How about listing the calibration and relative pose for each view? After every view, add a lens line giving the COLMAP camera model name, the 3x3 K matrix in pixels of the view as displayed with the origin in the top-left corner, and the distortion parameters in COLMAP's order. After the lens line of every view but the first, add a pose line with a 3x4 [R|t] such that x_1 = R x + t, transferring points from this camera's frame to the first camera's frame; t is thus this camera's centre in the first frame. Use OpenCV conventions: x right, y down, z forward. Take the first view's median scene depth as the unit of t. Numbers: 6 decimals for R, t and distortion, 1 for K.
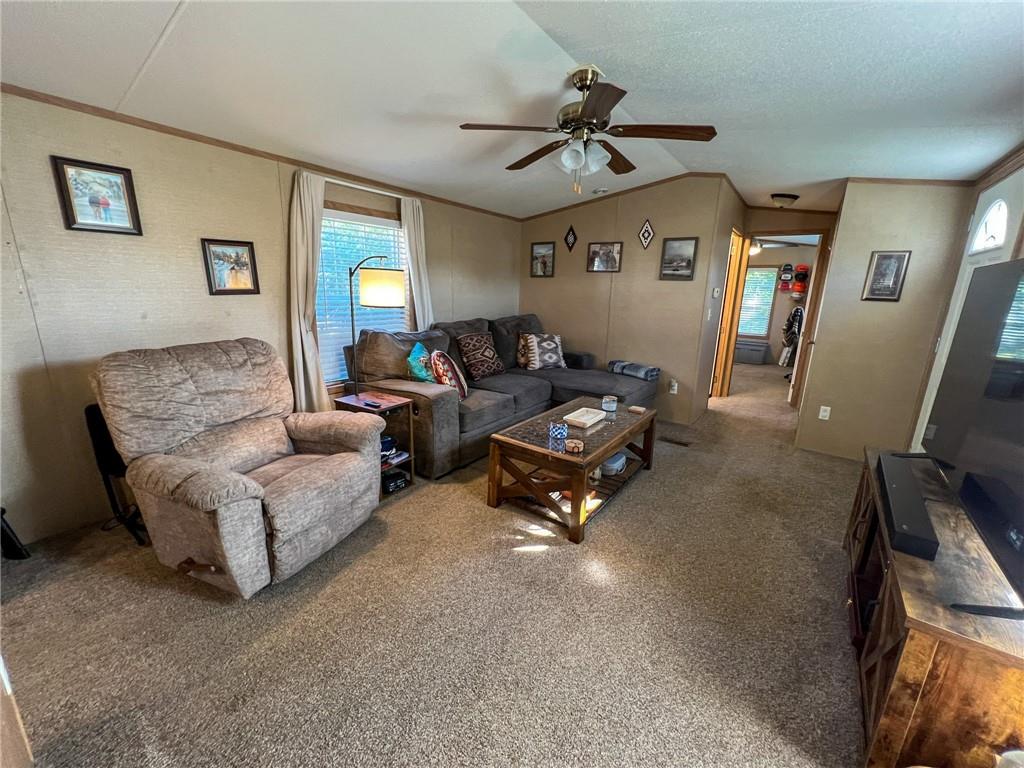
lens RADIAL K [[421.1, 0, 512.0], [0, 421.1, 384.0], [0, 0, 1]] dist [0.011965, -0.000026]
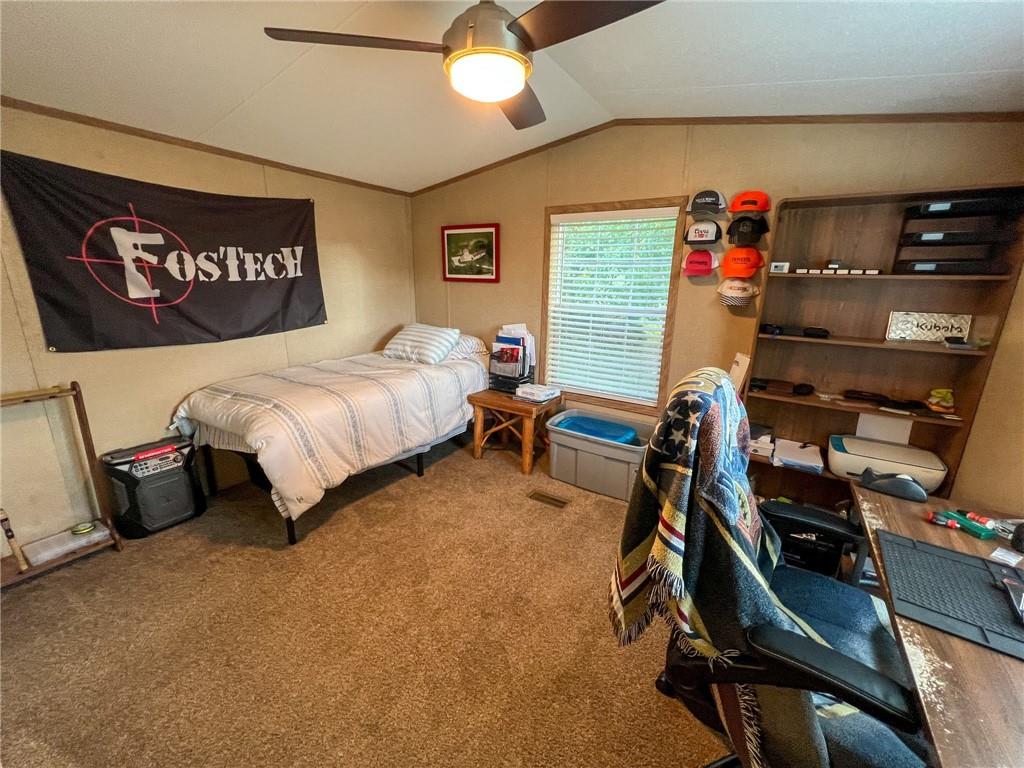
lens RADIAL K [[410.8, 0, 512.0], [0, 410.8, 384.0], [0, 0, 1]] dist [-0.000612, -0.000357]
pose [[0.998925, -0.032525, 0.033033, 0.425651], [0.031960, 0.999336, 0.017514, -0.129733], [-0.033581, -0.016439, 0.999301, 0.602926]]
